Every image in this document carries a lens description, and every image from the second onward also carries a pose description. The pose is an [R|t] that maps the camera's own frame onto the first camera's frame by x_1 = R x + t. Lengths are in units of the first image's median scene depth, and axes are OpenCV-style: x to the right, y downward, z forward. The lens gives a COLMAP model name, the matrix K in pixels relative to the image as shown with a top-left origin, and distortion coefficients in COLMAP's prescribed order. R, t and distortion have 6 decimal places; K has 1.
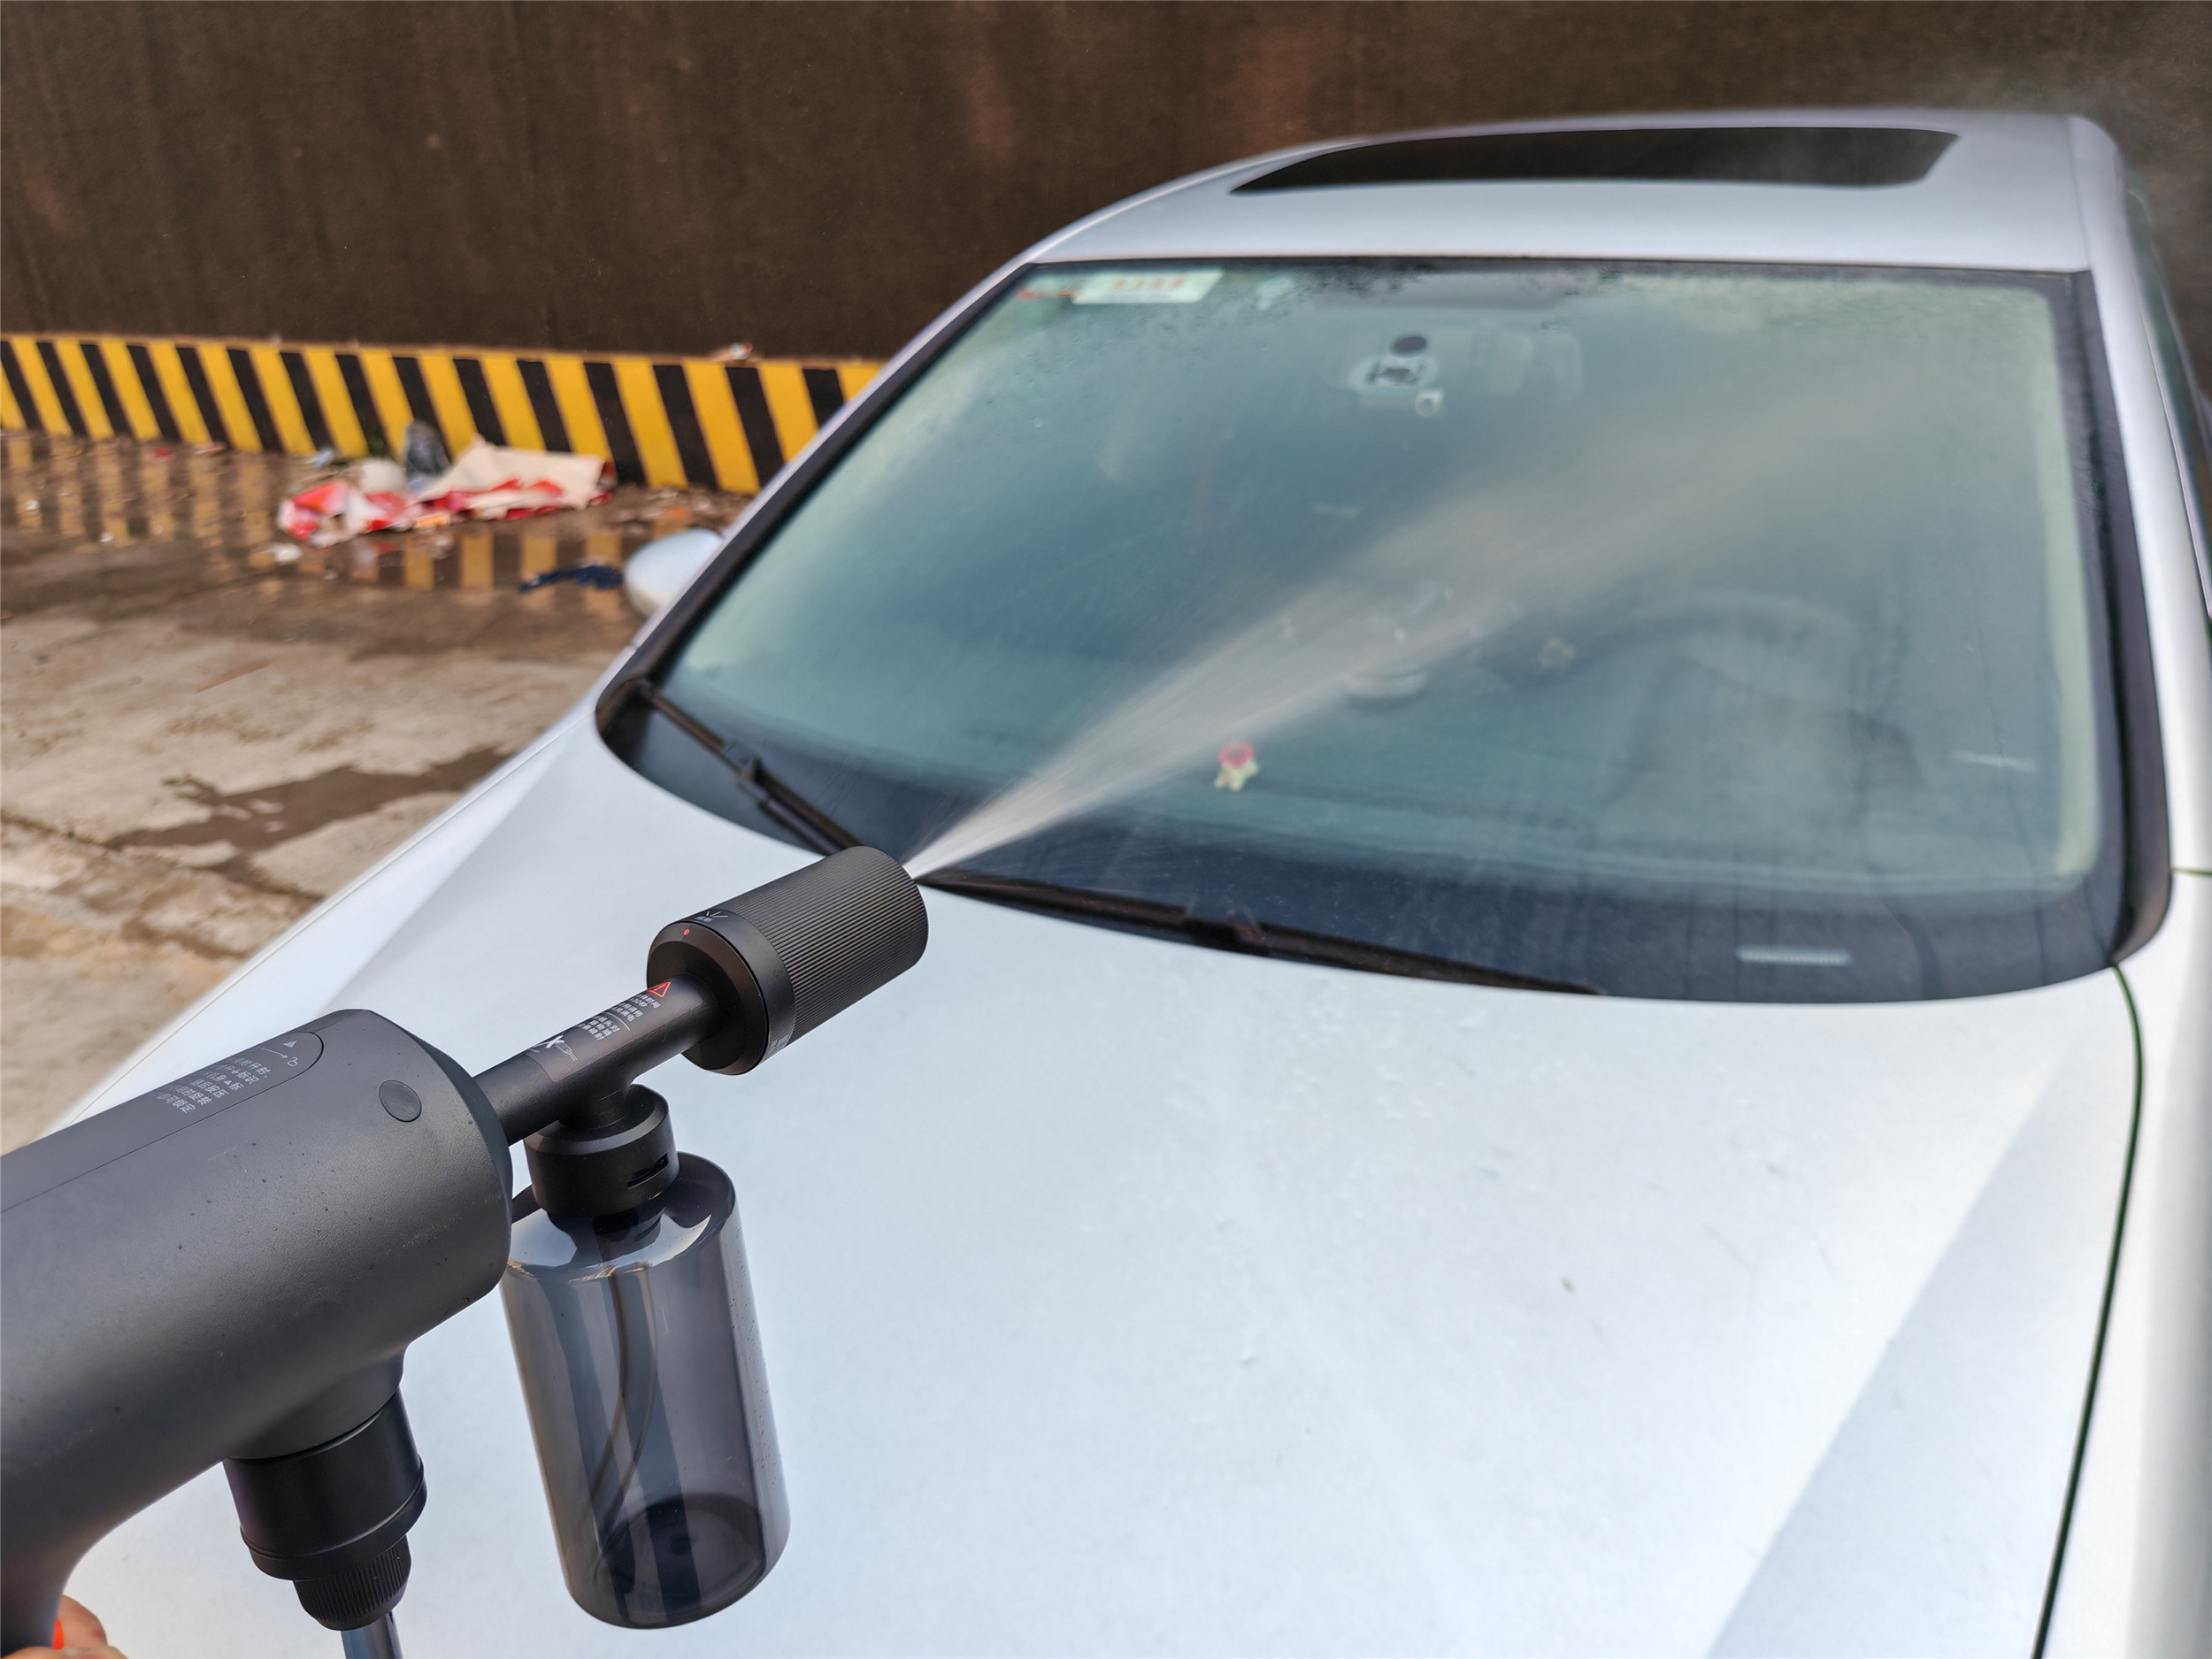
lens RADIAL K [[1748.7, 0, 1121.1], [0, 1748.7, 826.2], [0, 0, 1]] dist [0.011232, -0.005407]
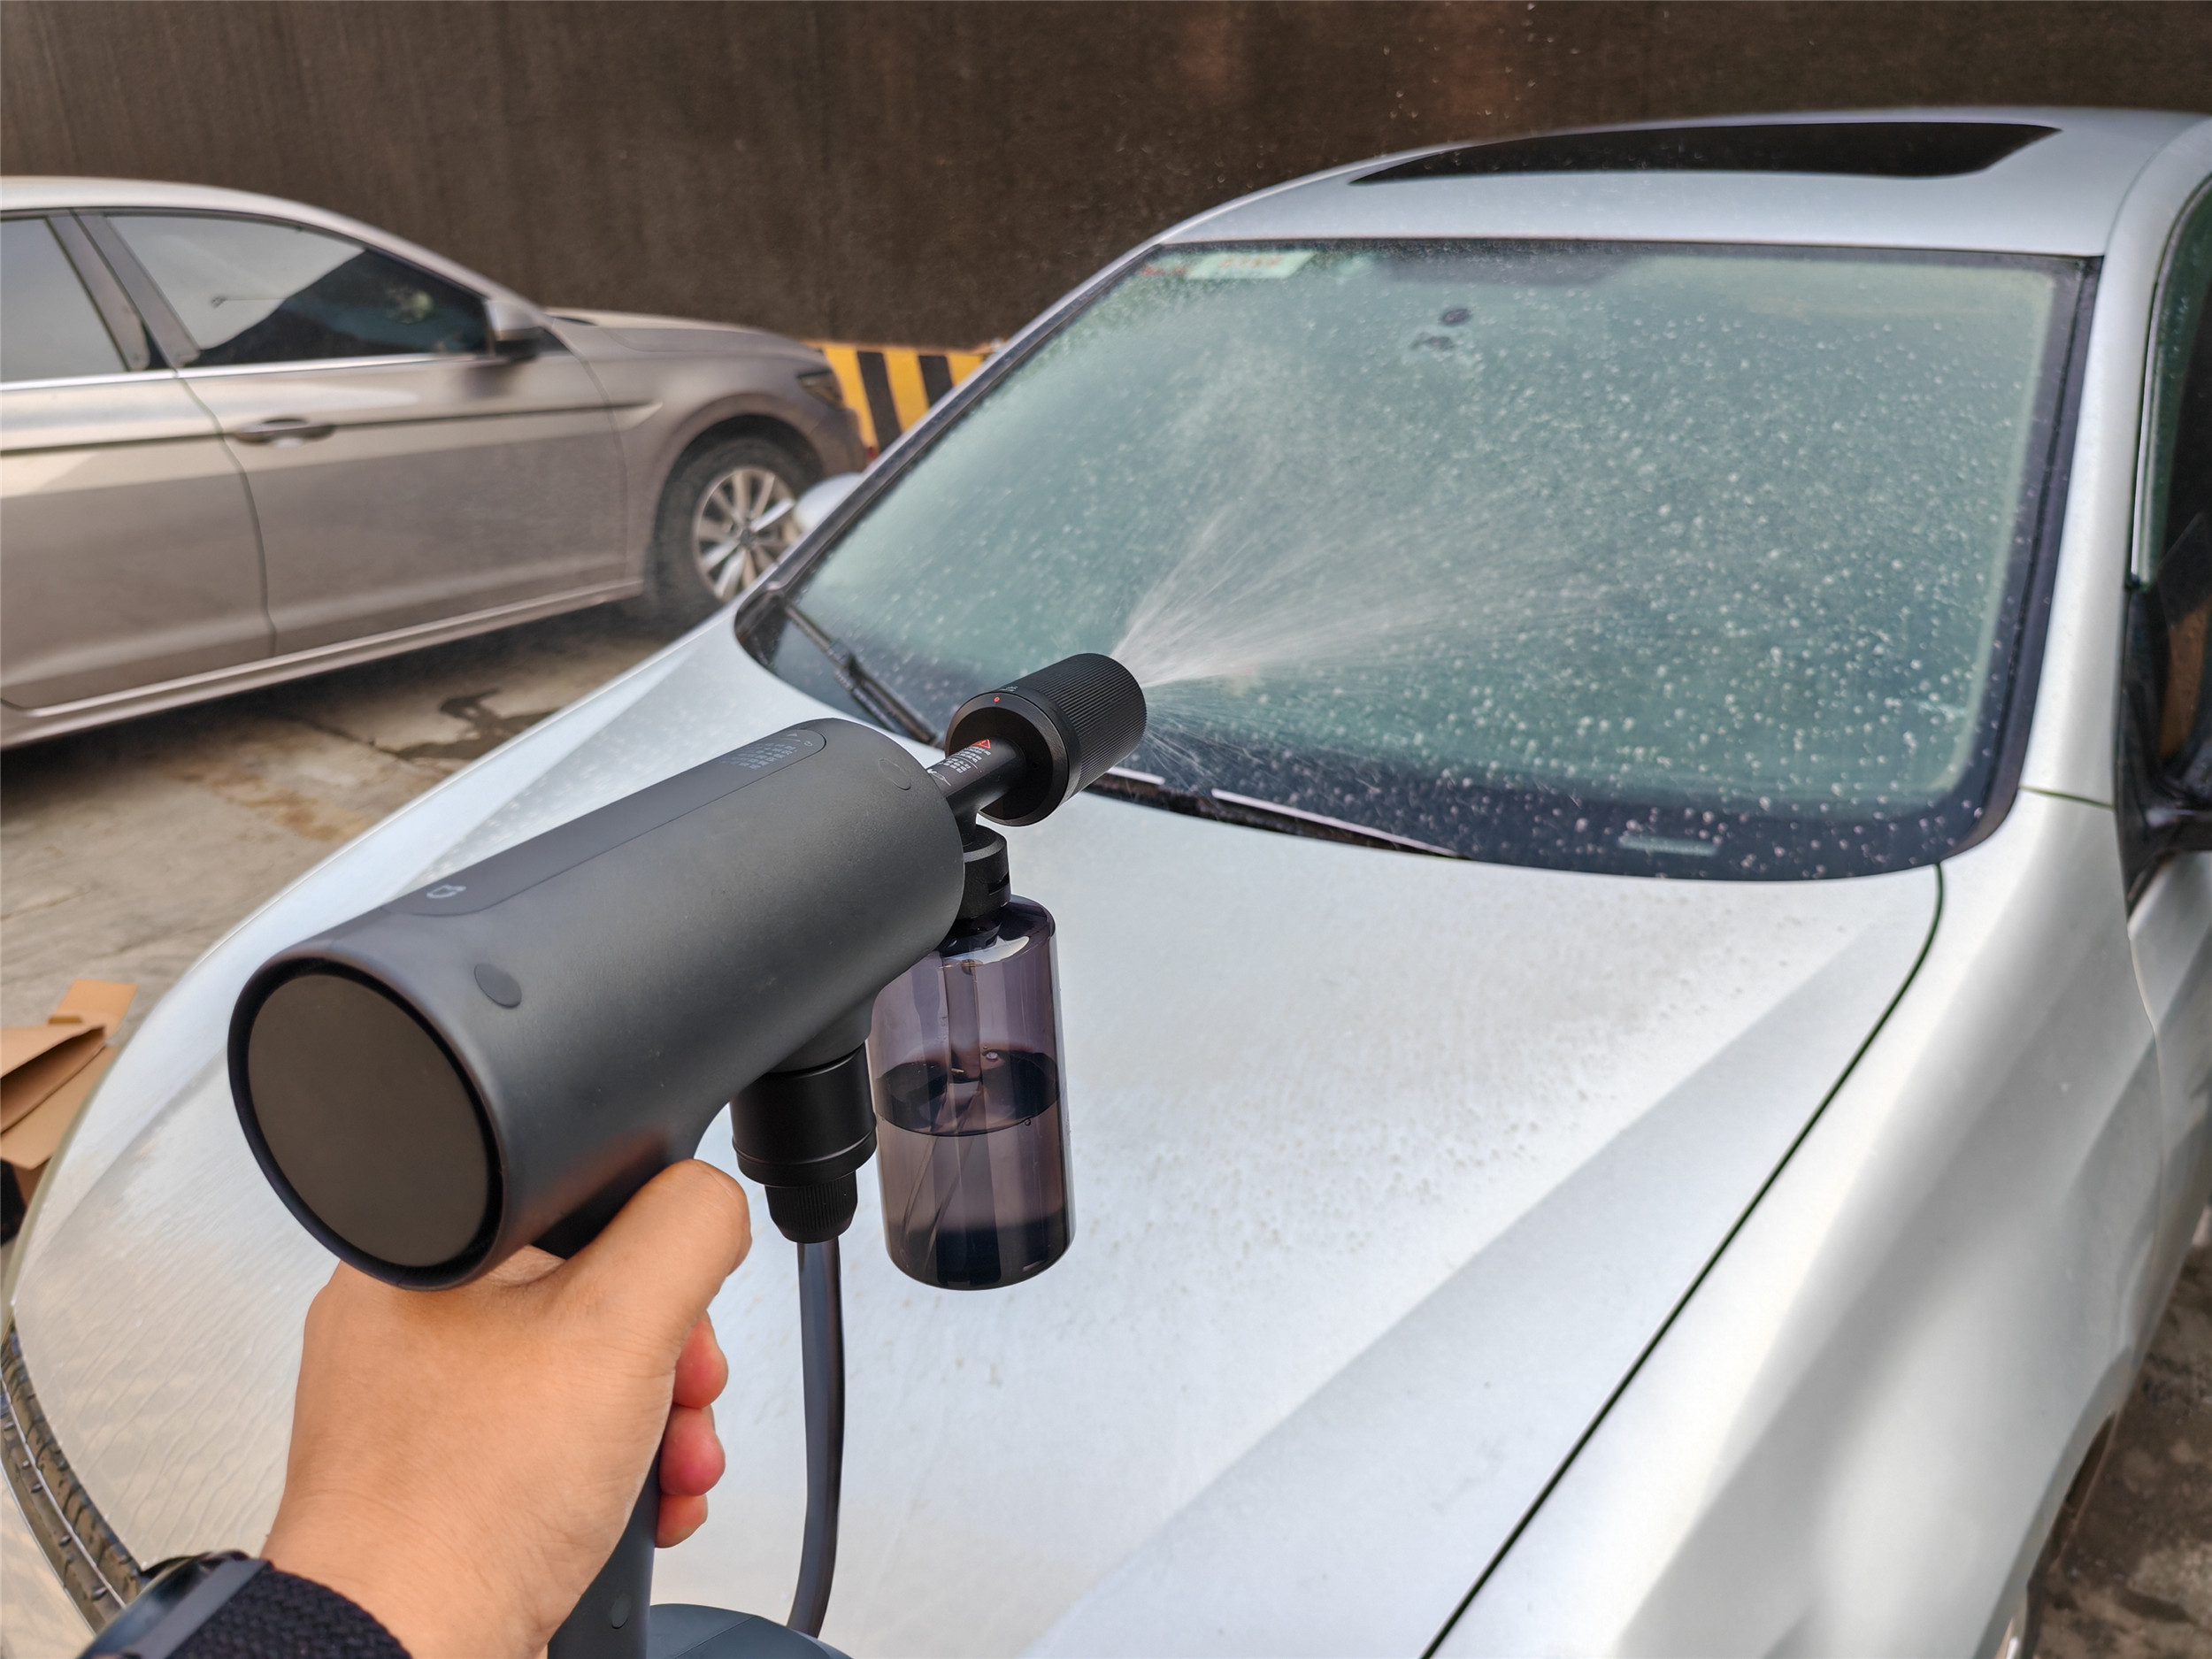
lens RADIAL K [[1757.2, 0, 1103.6], [0, 1757.2, 839.0], [0, 0, 1]] dist [-0.002252, 0.035404]
pose [[0.984315, 0.069957, -0.161956, 0.075094], [-0.069974, 0.997533, 0.005608, 0.031640], [0.161949, 0.005813, 0.986782, -0.064367]]
